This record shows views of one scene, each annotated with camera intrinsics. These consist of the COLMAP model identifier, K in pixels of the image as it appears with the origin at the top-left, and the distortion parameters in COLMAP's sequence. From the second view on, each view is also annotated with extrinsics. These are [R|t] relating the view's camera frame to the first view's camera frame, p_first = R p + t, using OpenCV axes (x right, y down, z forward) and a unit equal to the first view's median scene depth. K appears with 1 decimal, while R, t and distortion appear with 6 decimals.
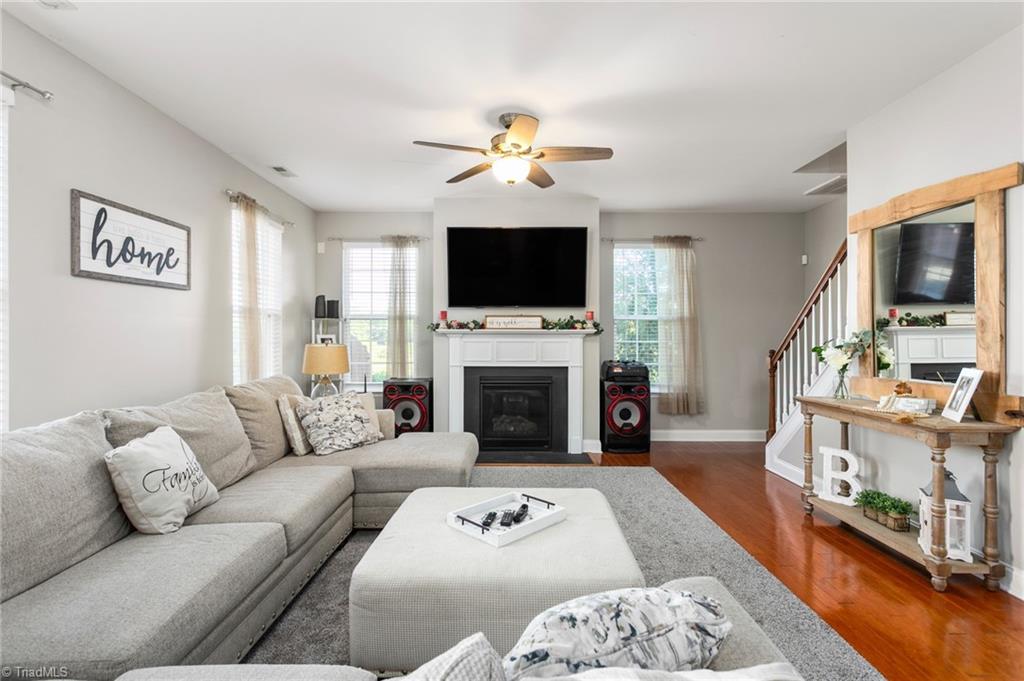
lens RADIAL K [[494.8, 0, 497.3], [0, 494.8, 338.5], [0, 0, 1]] dist [0.000914, 0.001991]
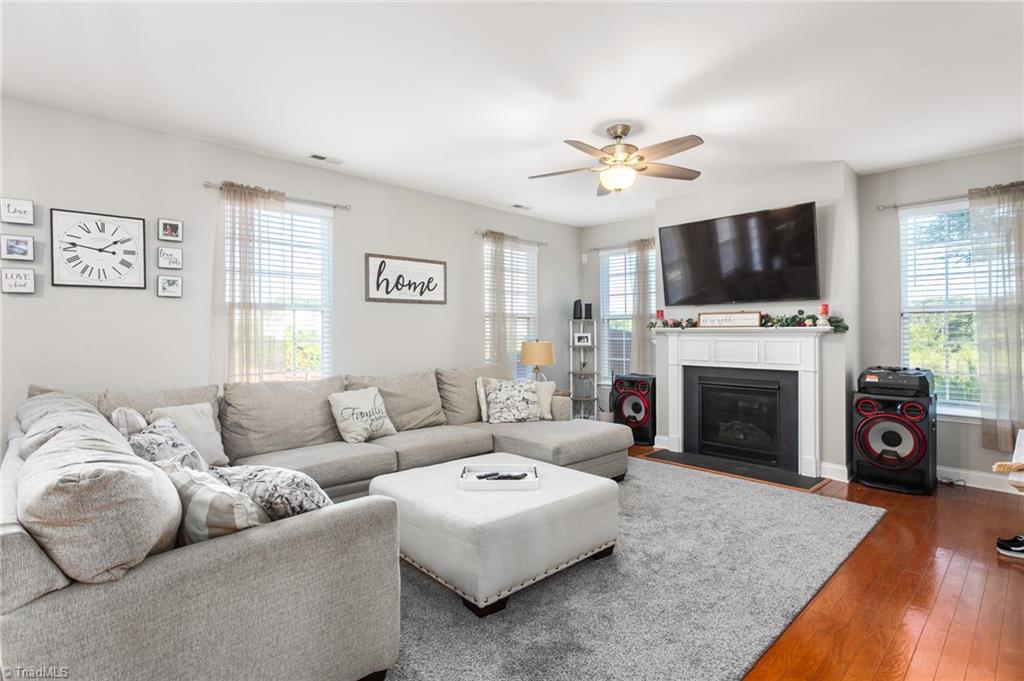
lens RADIAL K [[494.8, 0, 495.7], [0, 494.8, 341.8], [0, 0, 1]] dist [0.000914, 0.001991]
pose [[0.693127, 0.011205, -0.720728, 0.463366], [-0.003395, 0.999919, 0.012280, -0.001703], [0.720807, -0.006064, 0.693109, 0.056072]]
